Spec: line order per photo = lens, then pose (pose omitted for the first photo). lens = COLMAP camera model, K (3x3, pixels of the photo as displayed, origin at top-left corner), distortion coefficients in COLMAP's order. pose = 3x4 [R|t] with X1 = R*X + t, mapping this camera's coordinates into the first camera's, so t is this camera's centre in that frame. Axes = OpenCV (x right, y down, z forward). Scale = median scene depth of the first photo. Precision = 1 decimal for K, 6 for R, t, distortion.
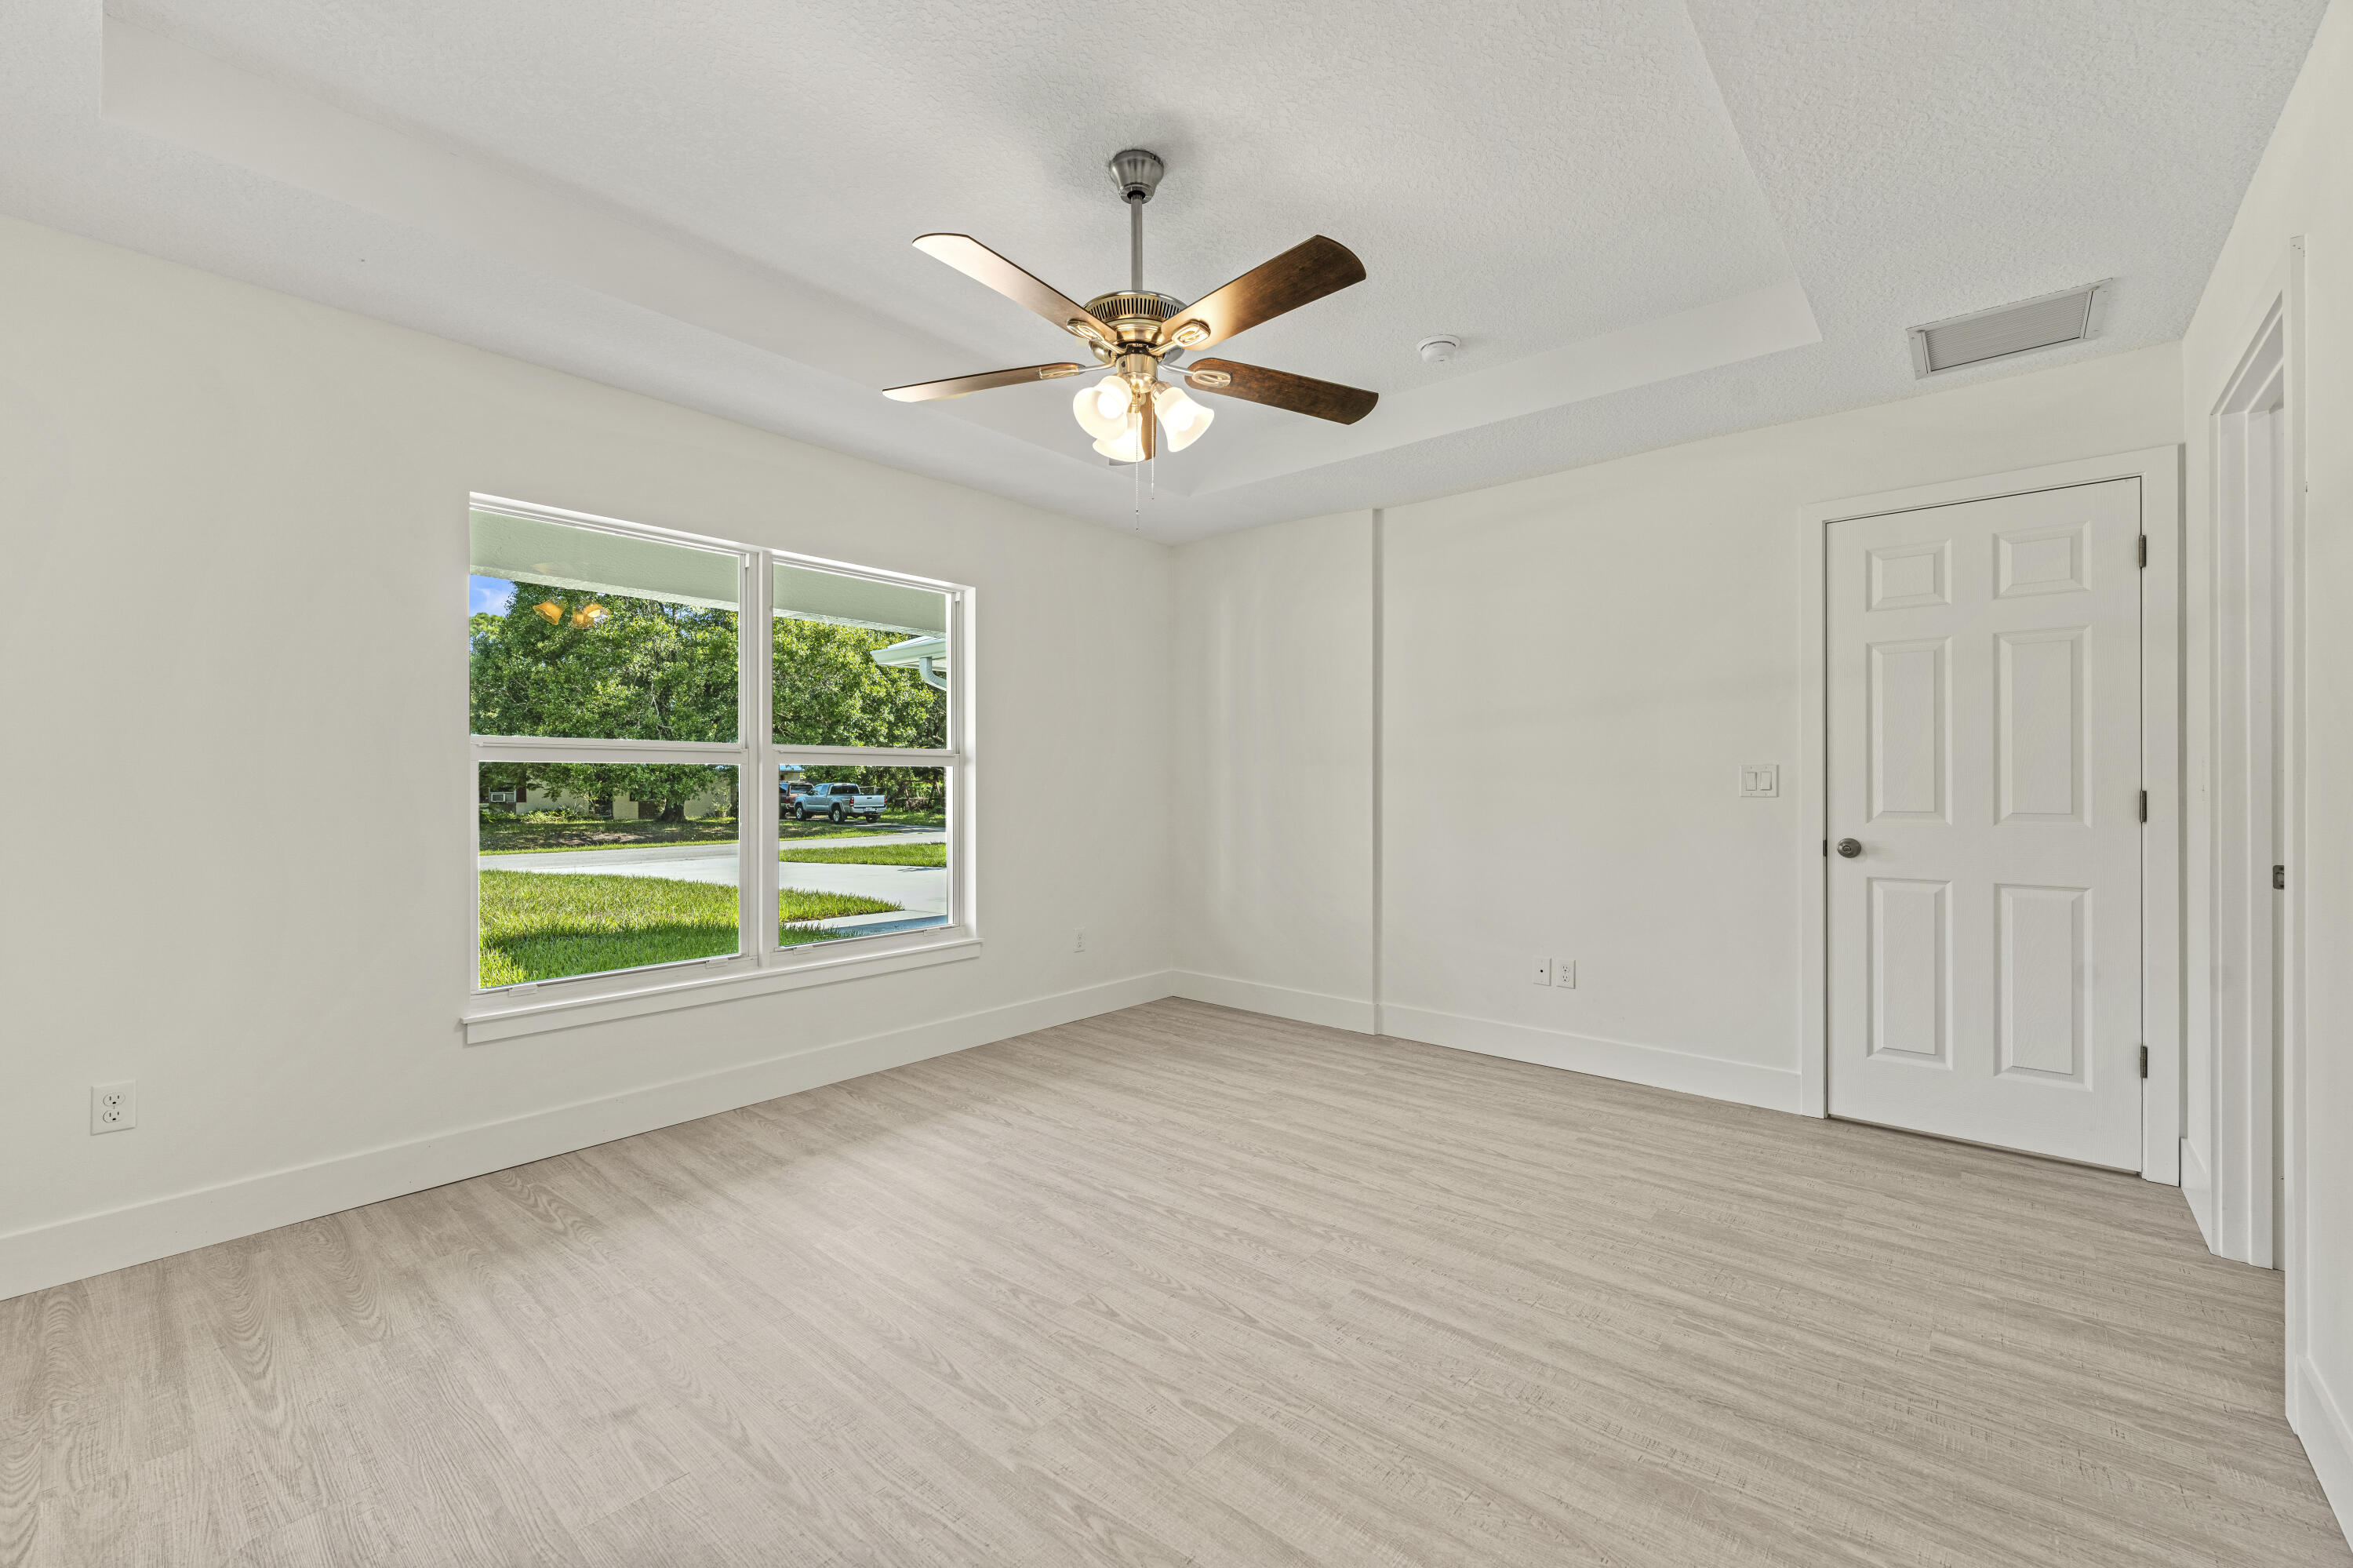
lens RADIAL K [[951.4, 0, 1169.0], [0, 951.4, 785.1], [0, 0, 1]] dist [0.000599, -0.000842]
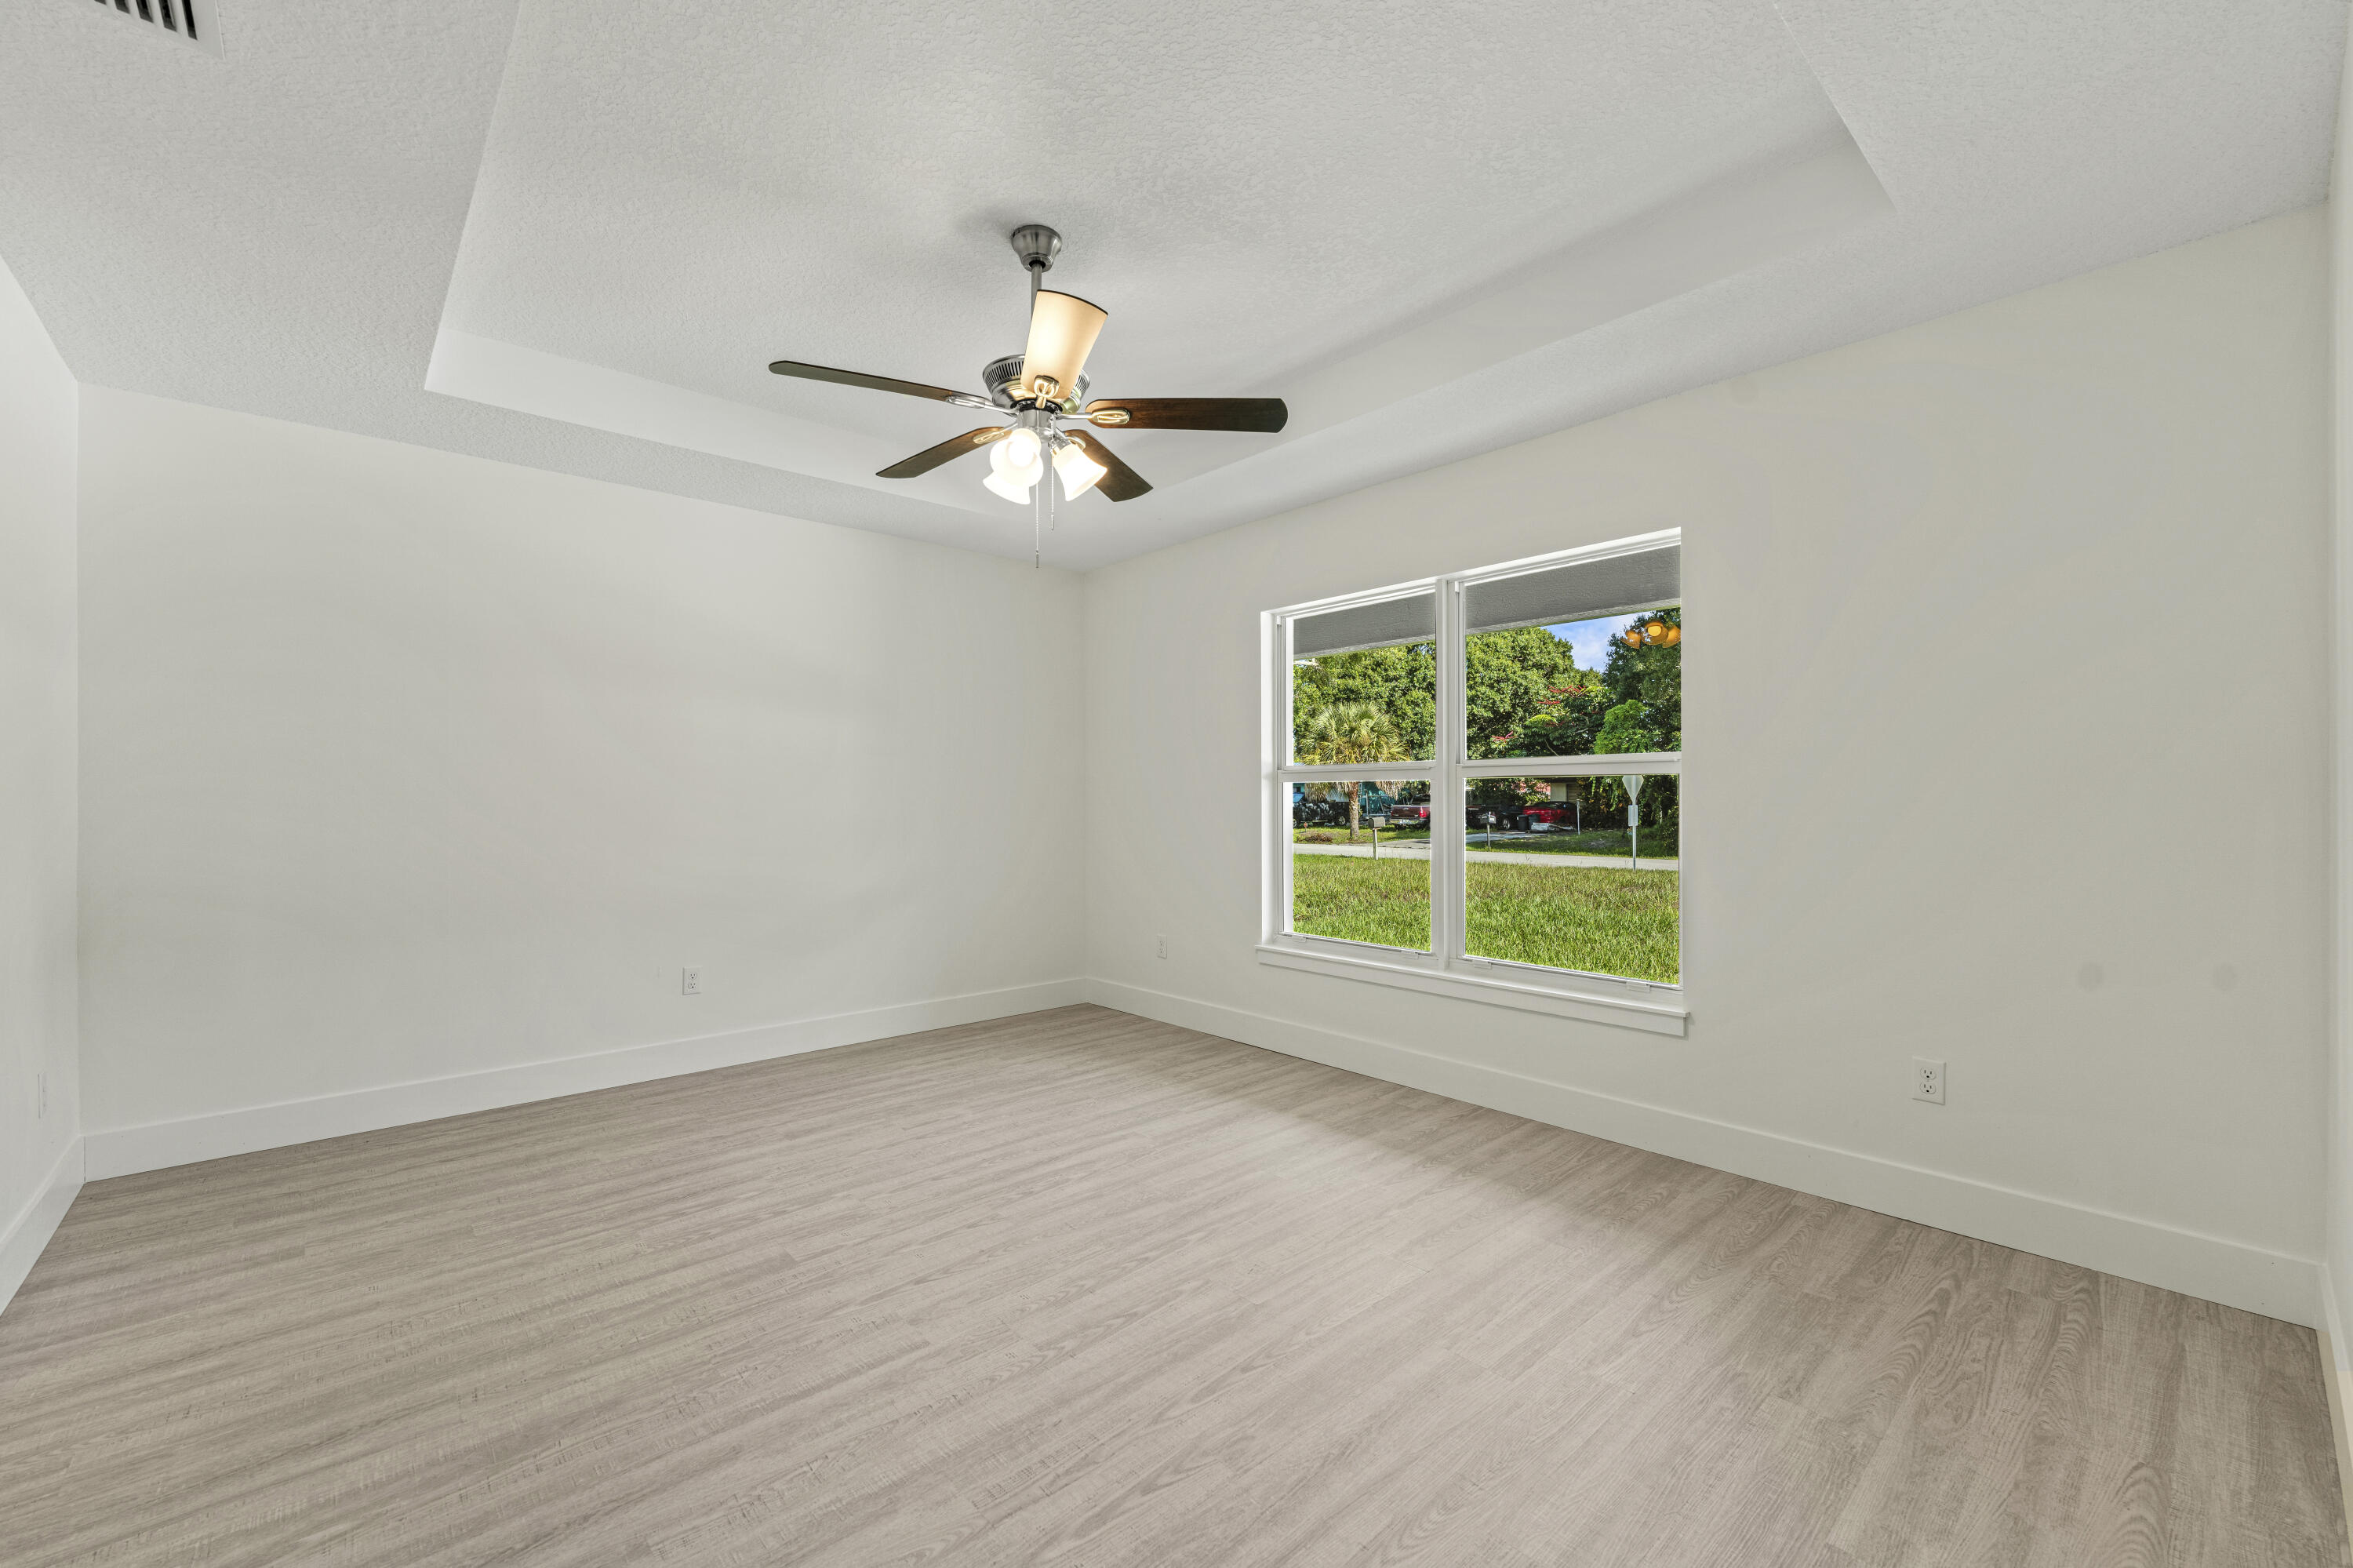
lens RADIAL K [[951.4, 0, 1172.8], [0, 951.4, 798.3], [0, 0, 1]] dist [0.000599, -0.000842]
pose [[-0.129696, 0.002428, -0.991551, 0.878738], [0.000431, 0.999997, 0.002392, -0.004652], [0.991554, -0.000117, -0.129696, 1.097570]]
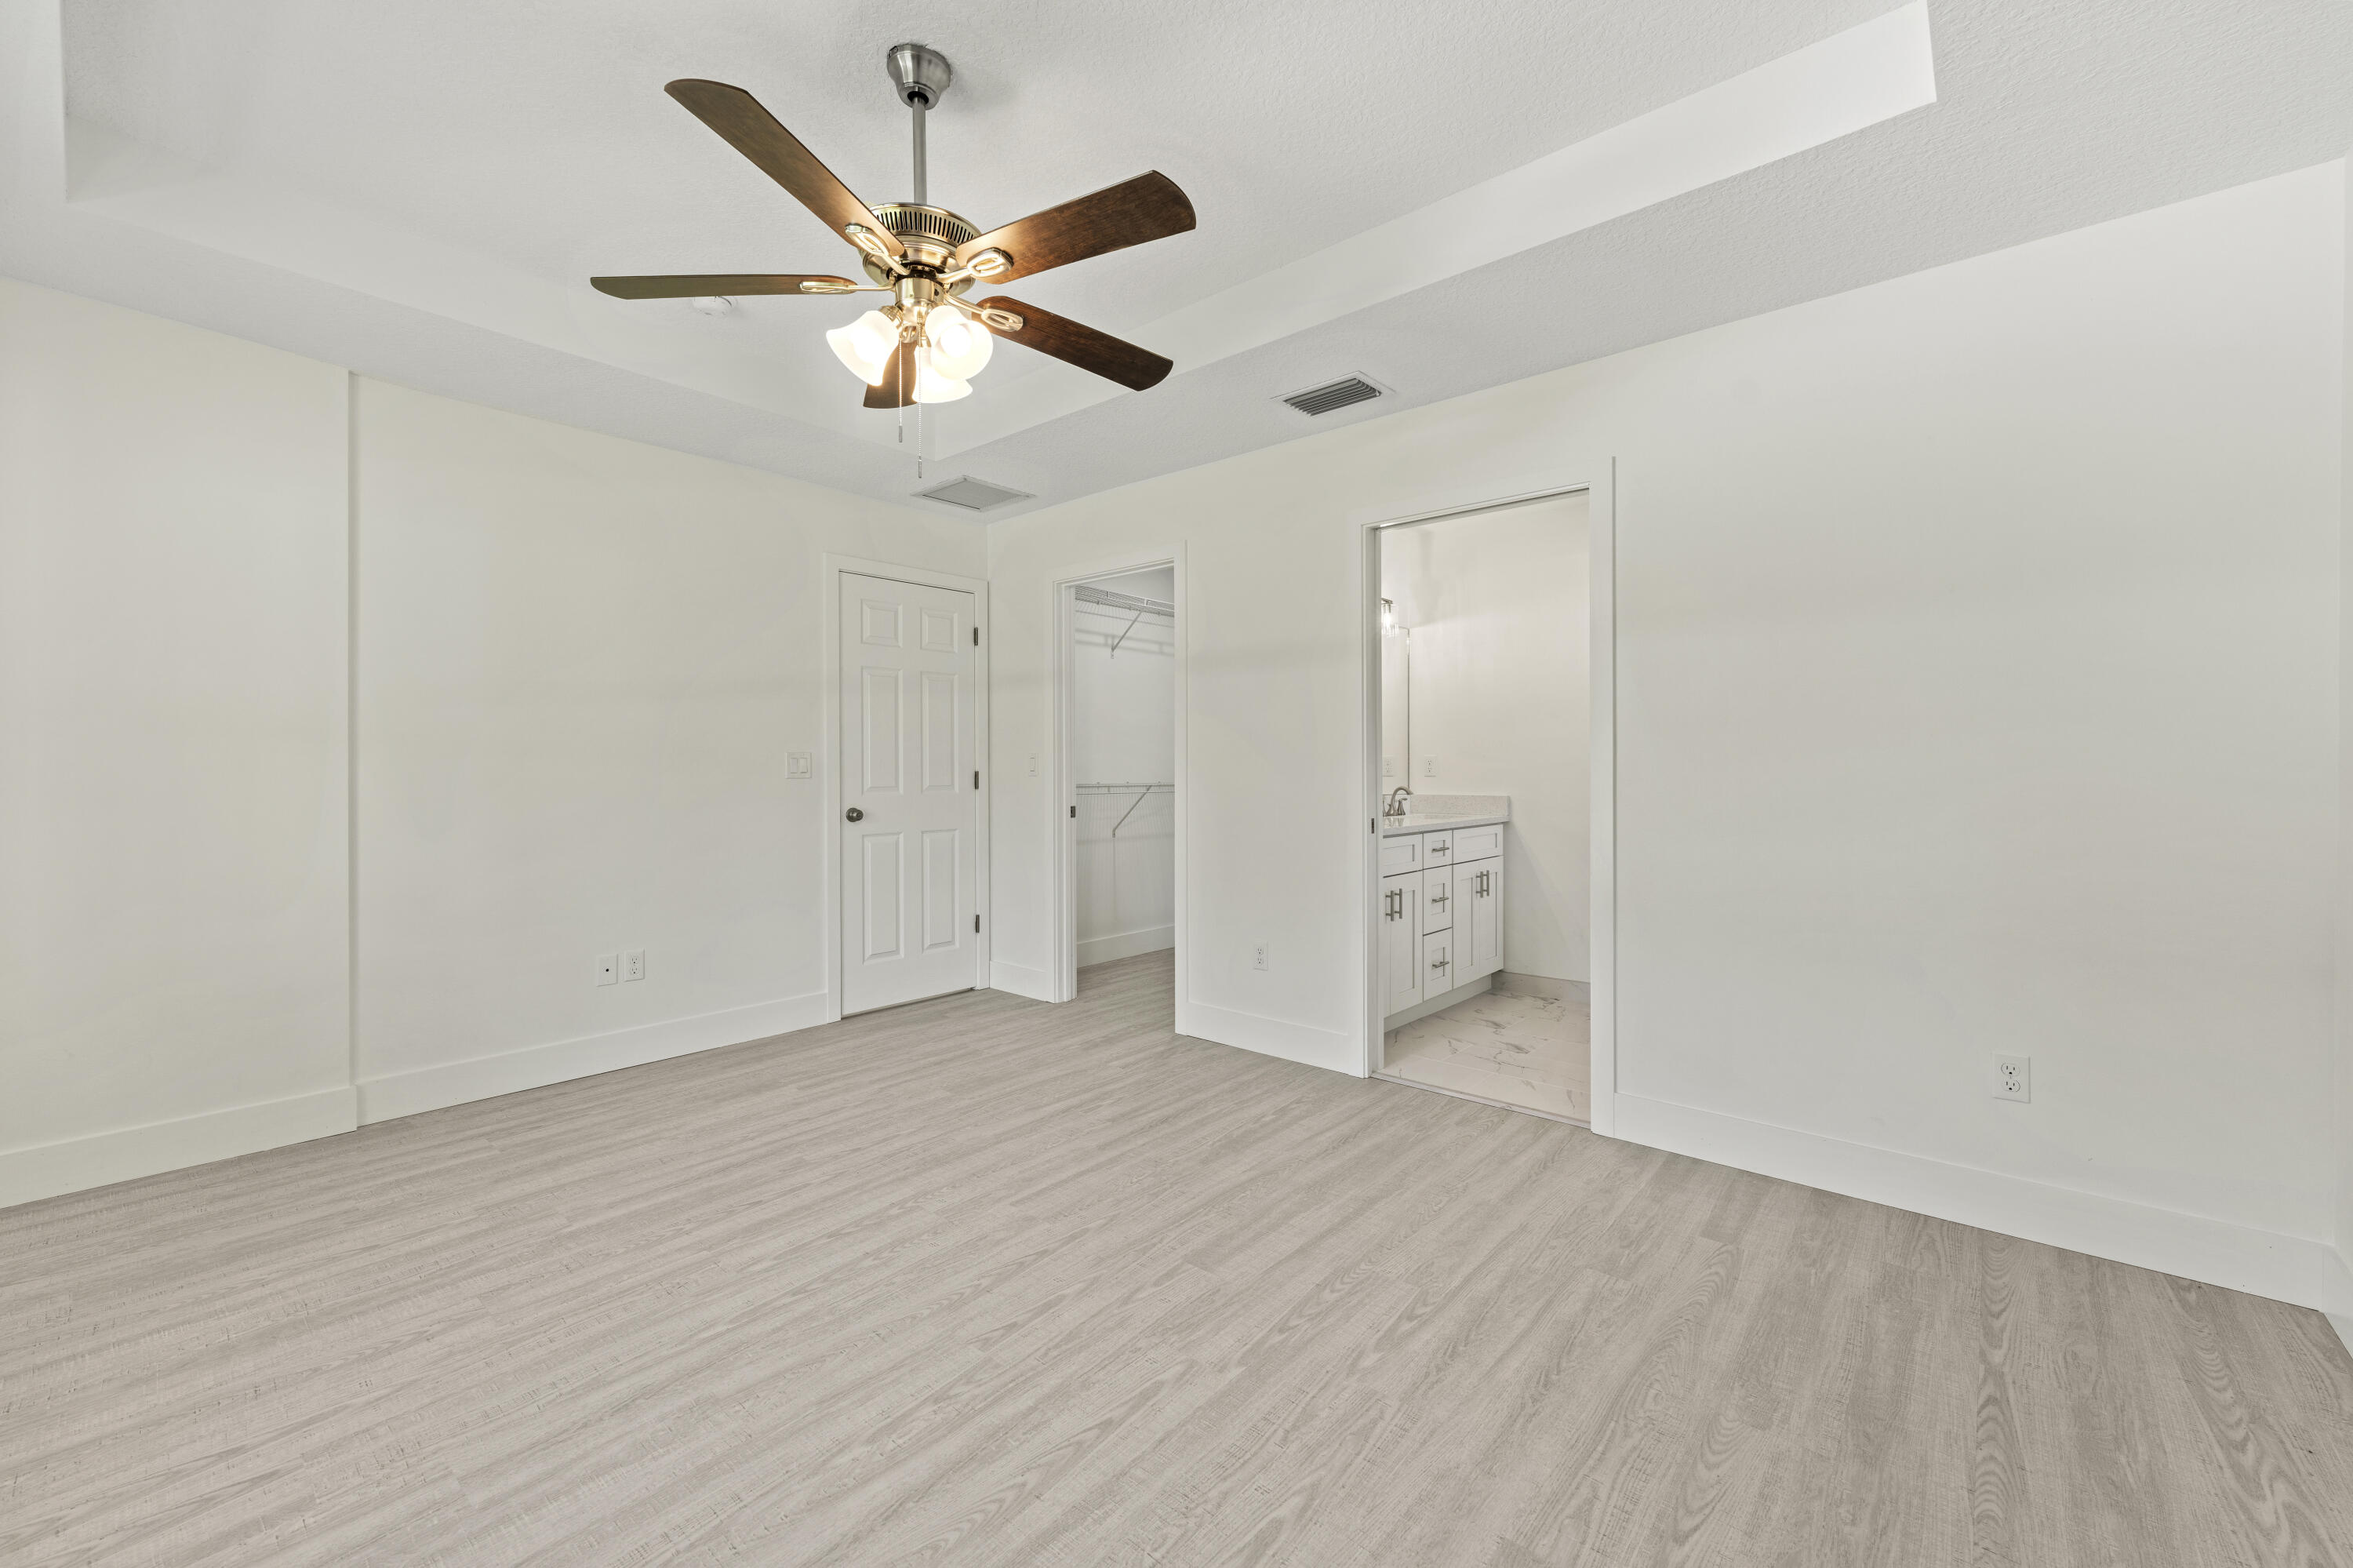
lens RADIAL K [[951.4, 0, 1175.0], [0, 951.4, 779.2], [0, 0, 1]] dist [0.000599, -0.000842]
pose [[-0.000532, -0.012918, 0.999916, -0.774730], [0.004153, 0.999908, 0.012920, -0.001771], [-0.999991, 0.004159, -0.000478, 0.644634]]
